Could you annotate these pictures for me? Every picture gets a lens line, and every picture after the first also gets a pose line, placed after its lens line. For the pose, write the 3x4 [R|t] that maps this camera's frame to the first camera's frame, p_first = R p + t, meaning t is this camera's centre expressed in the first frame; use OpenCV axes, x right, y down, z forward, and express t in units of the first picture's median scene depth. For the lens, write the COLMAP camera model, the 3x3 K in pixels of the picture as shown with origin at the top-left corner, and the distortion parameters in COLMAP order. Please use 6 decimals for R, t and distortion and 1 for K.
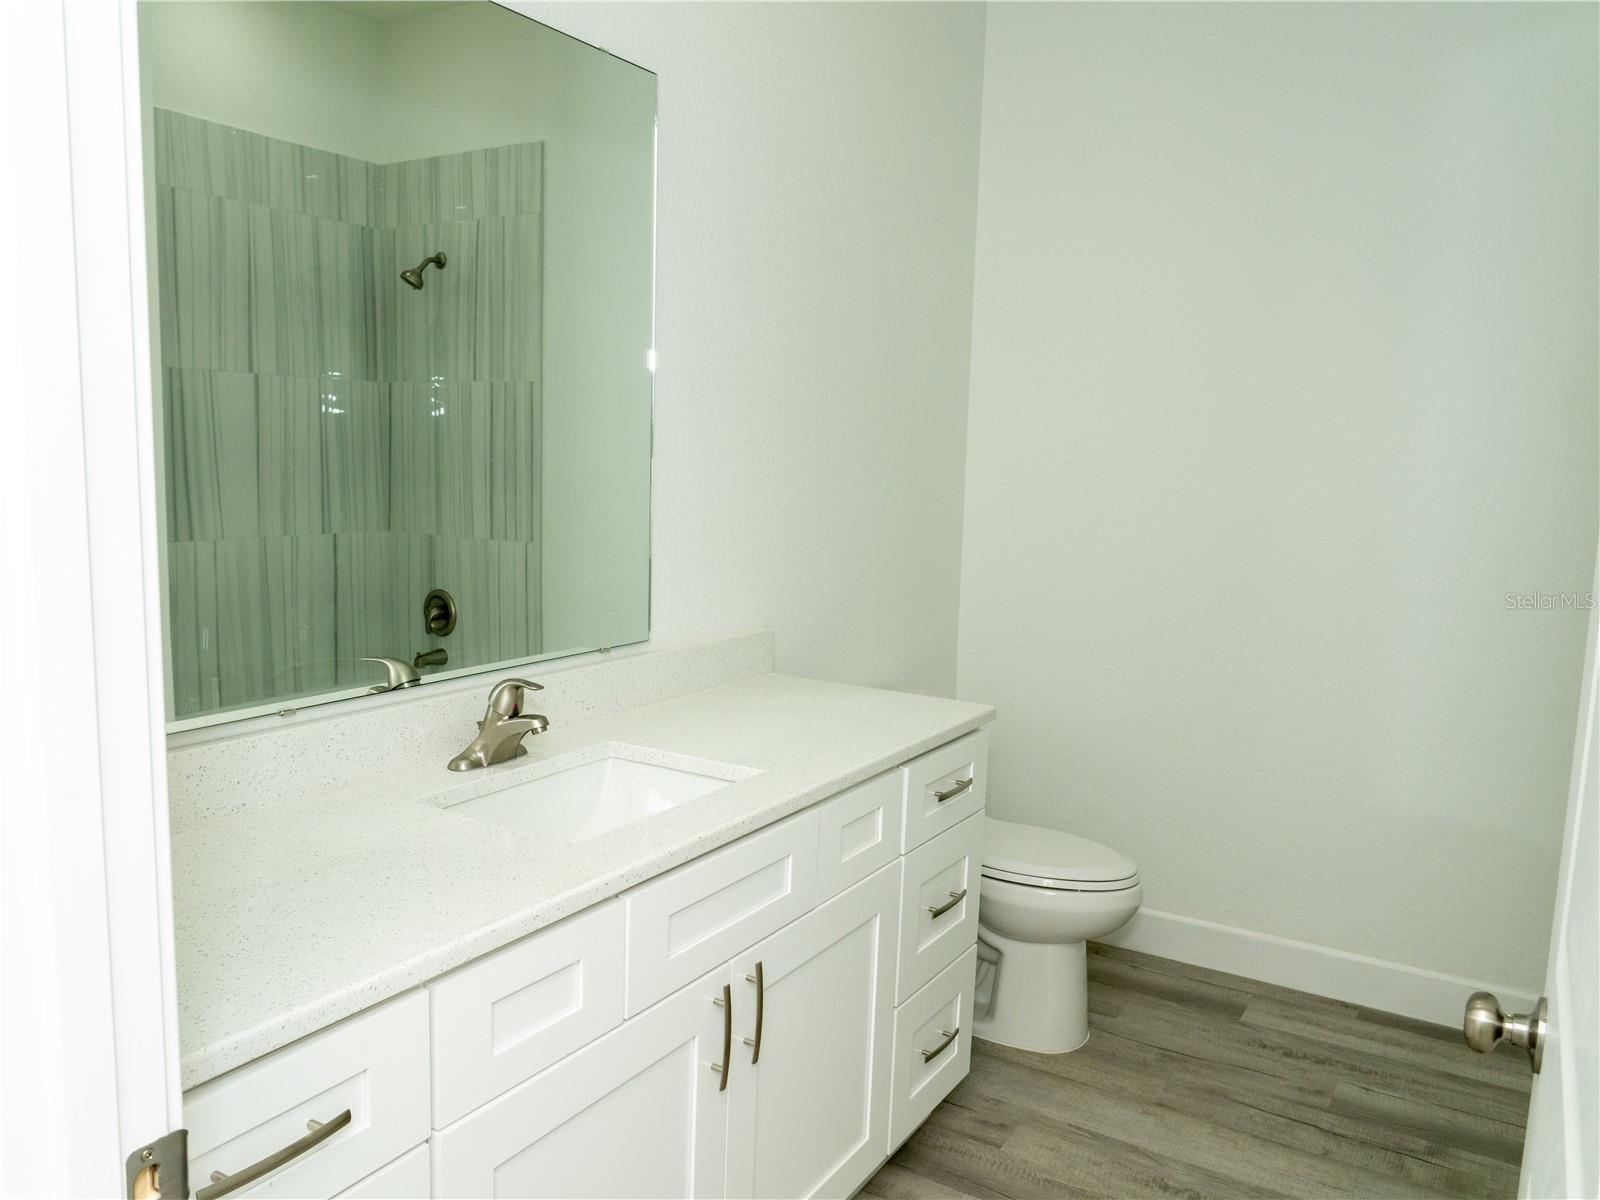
lens RADIAL K [[1218.9, 0, 810.5], [0, 1218.9, 600.2], [0, 0, 1]] dist [-0.019612, -0.001560]
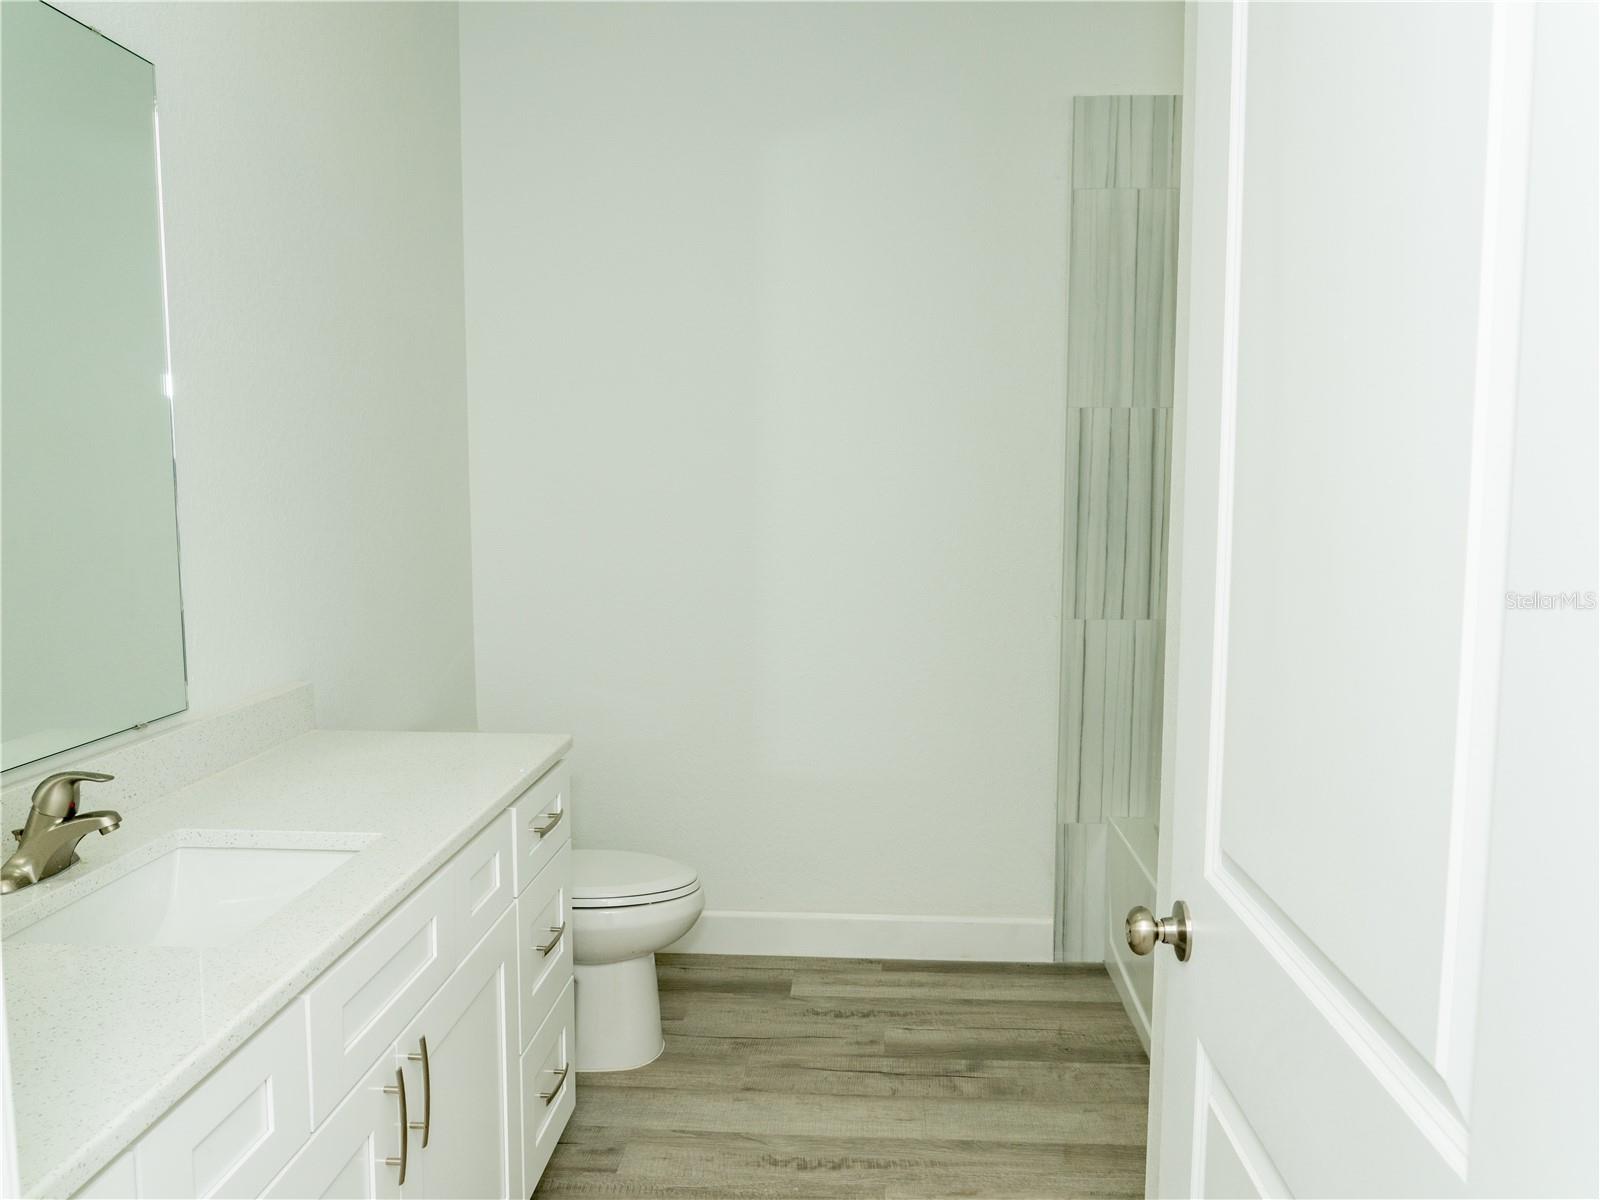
lens RADIAL K [[1218.9, 0, 810.5], [0, 1218.9, 600.2], [0, 0, 1]] dist [-0.019612, -0.001560]
pose [[0.880168, -0.076172, 0.468511, -0.136173], [0.084561, 0.996413, 0.003139, -0.009683], [-0.467069, 0.036855, 0.883452, 0.020105]]
